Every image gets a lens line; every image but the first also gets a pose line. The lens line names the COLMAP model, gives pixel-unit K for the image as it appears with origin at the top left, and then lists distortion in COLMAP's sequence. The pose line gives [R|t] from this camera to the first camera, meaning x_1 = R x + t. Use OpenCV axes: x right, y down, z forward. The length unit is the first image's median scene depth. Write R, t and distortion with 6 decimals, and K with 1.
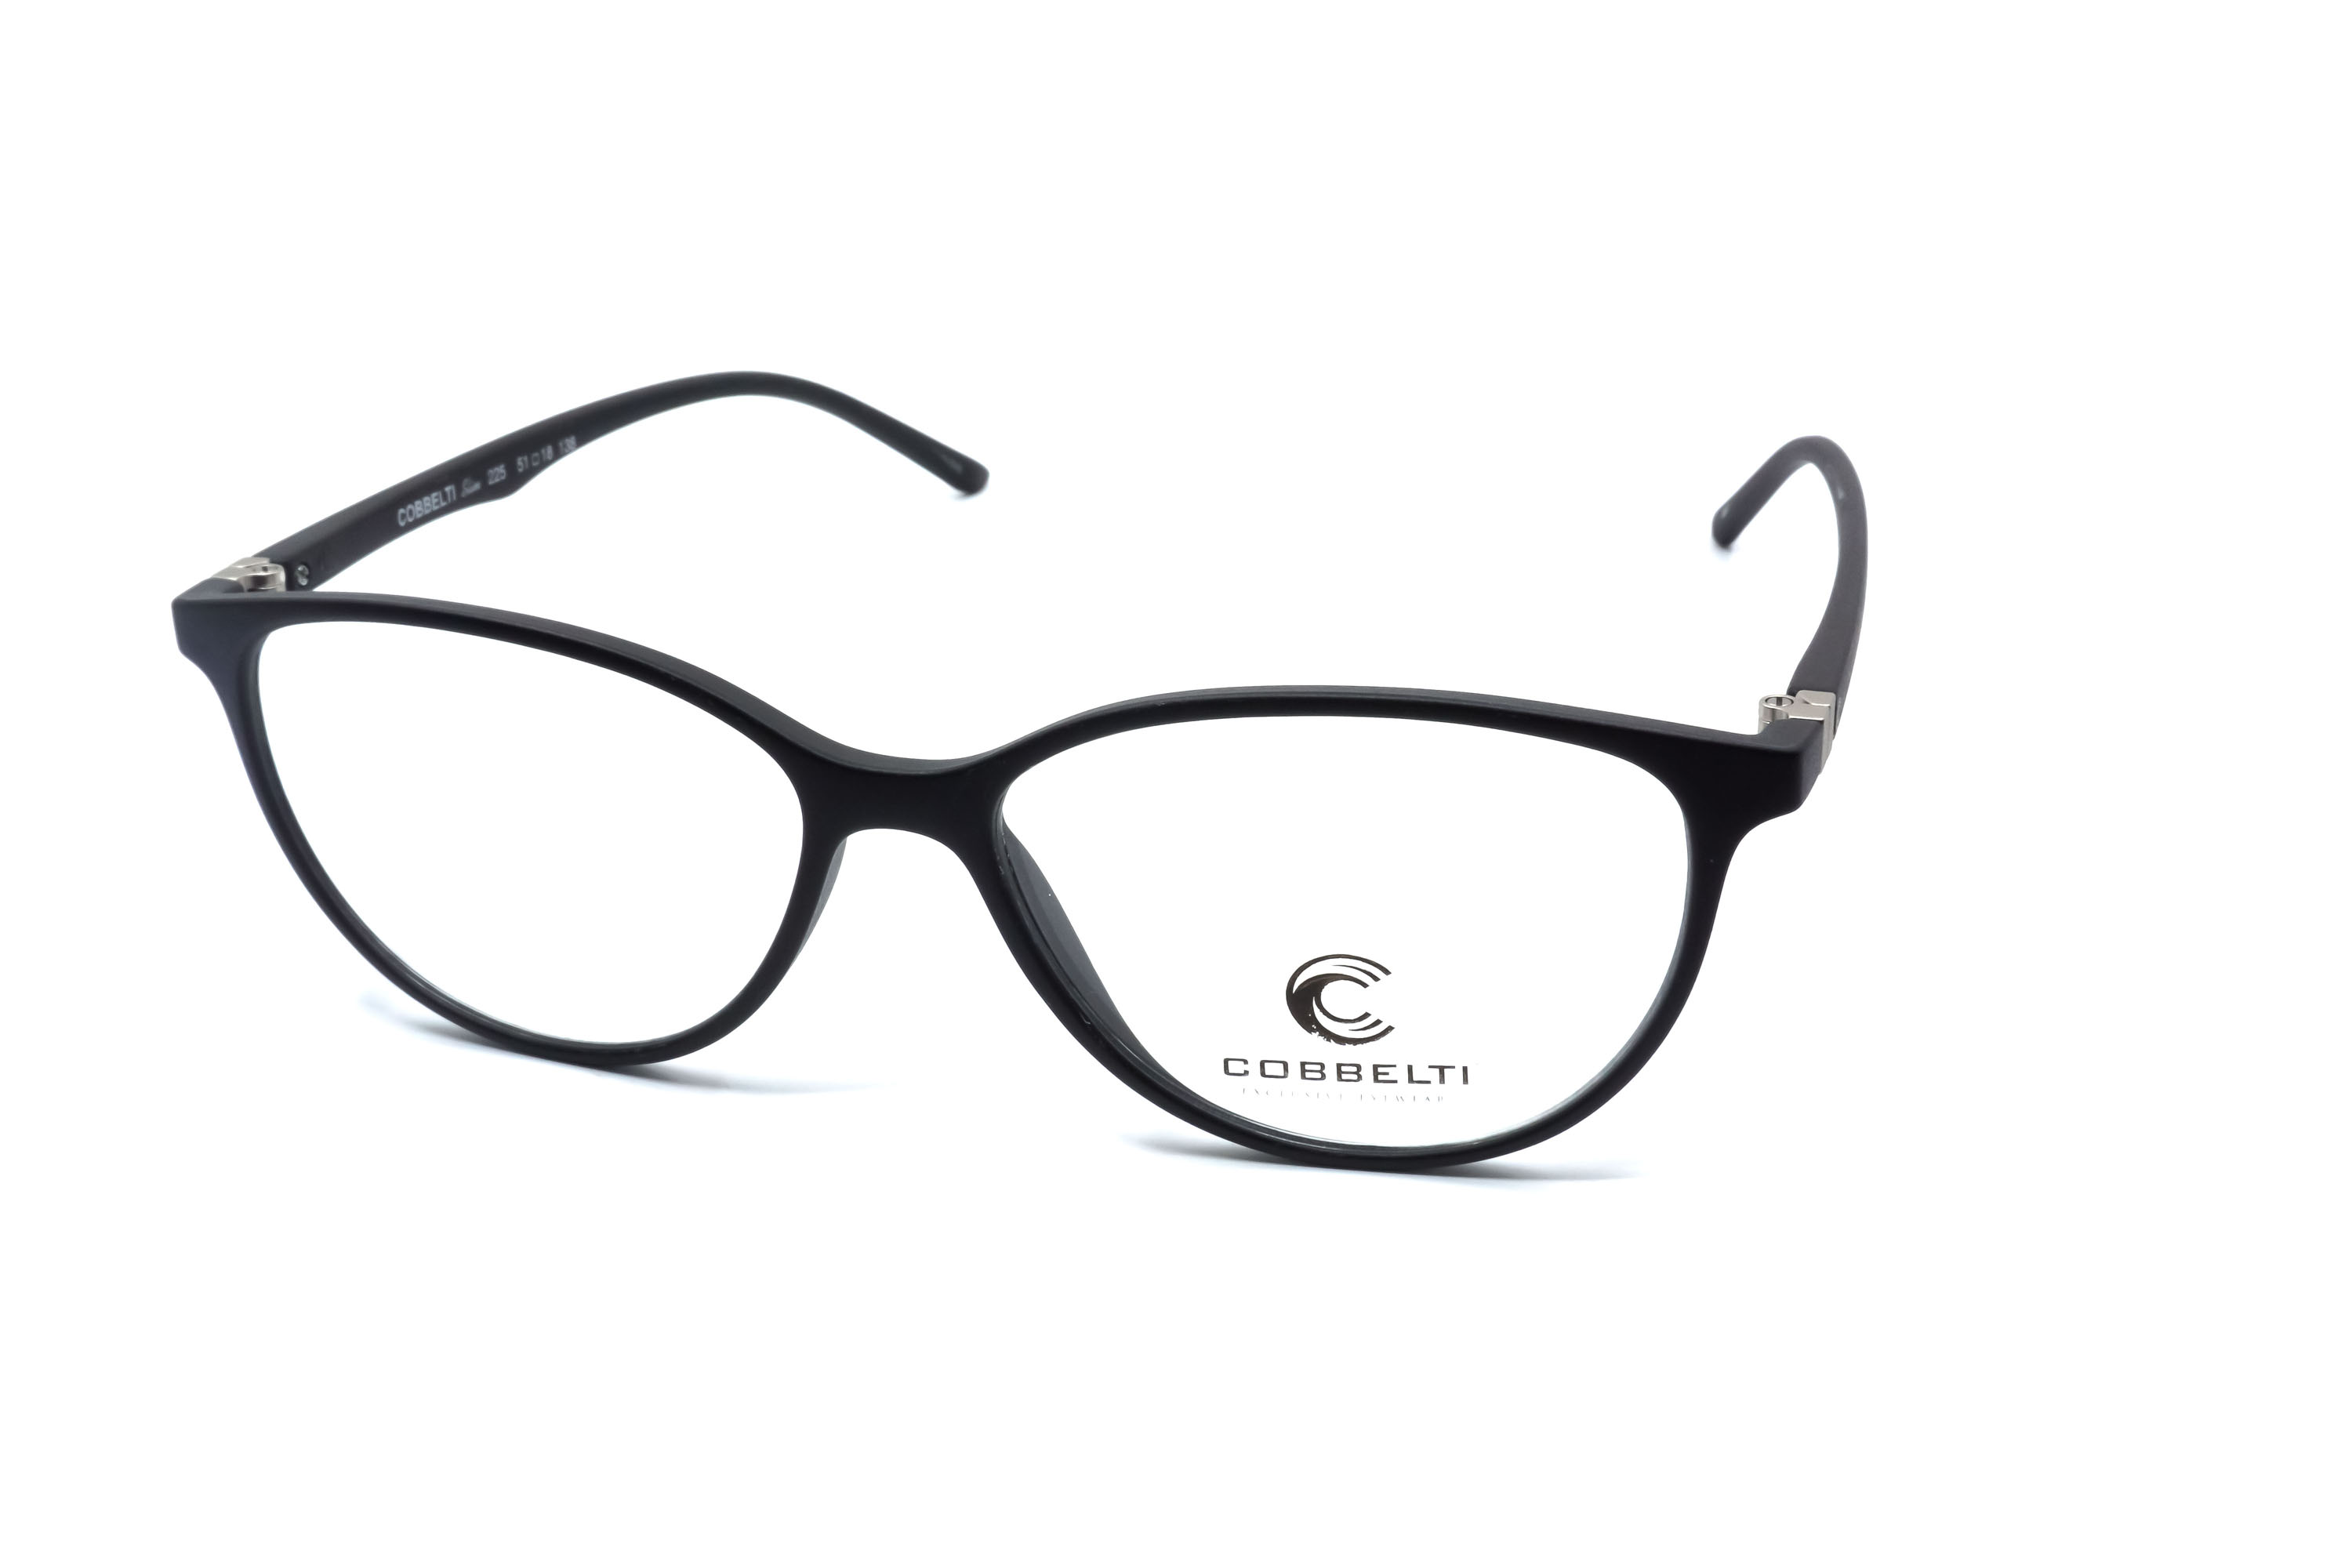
lens RADIAL K [[2664.3, 0, 1176.0], [0, 2664.3, 784.0], [0, 0, 1]] dist [-0.018011, 0.001361]
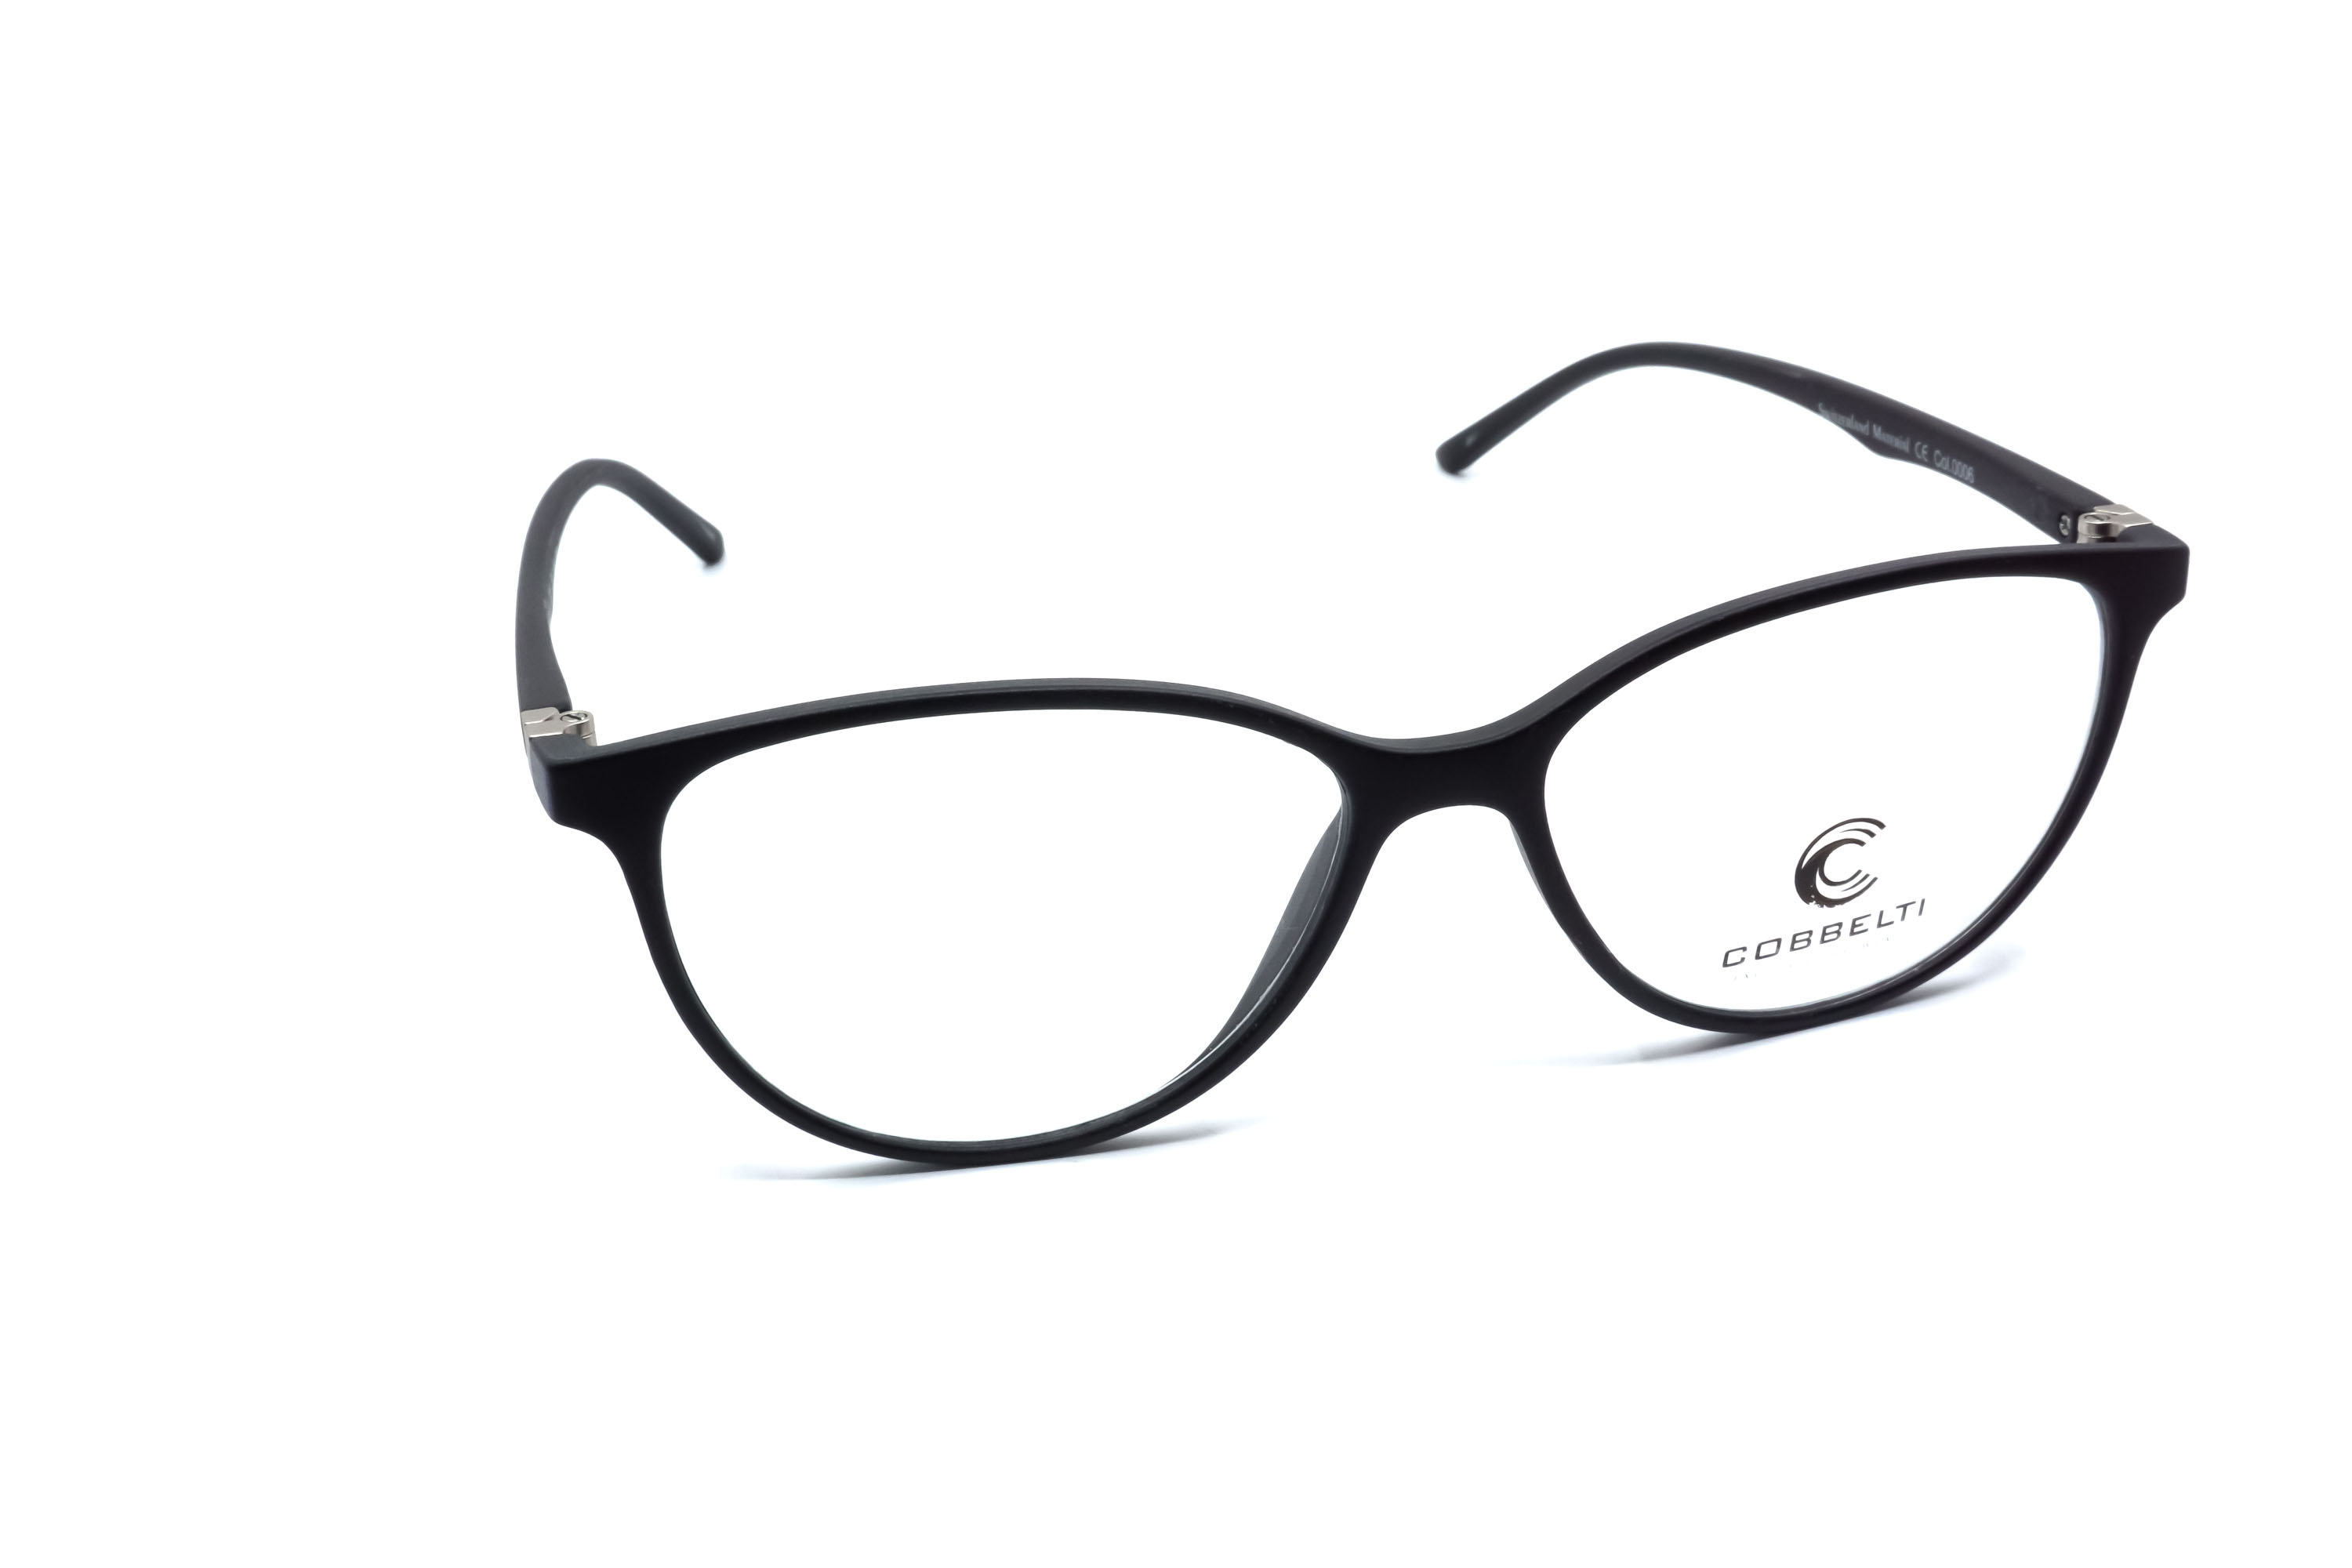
lens RADIAL K [[2640.2, 0, 1176.0], [0, 2640.2, 784.0], [0, 0, 1]] dist [-0.000834, 0.028318]
pose [[0.871721, -0.224758, 0.435415, -0.618475], [0.231849, 0.972026, 0.037581, -0.051788], [-0.431681, 0.068191, 0.899445, 0.150753]]
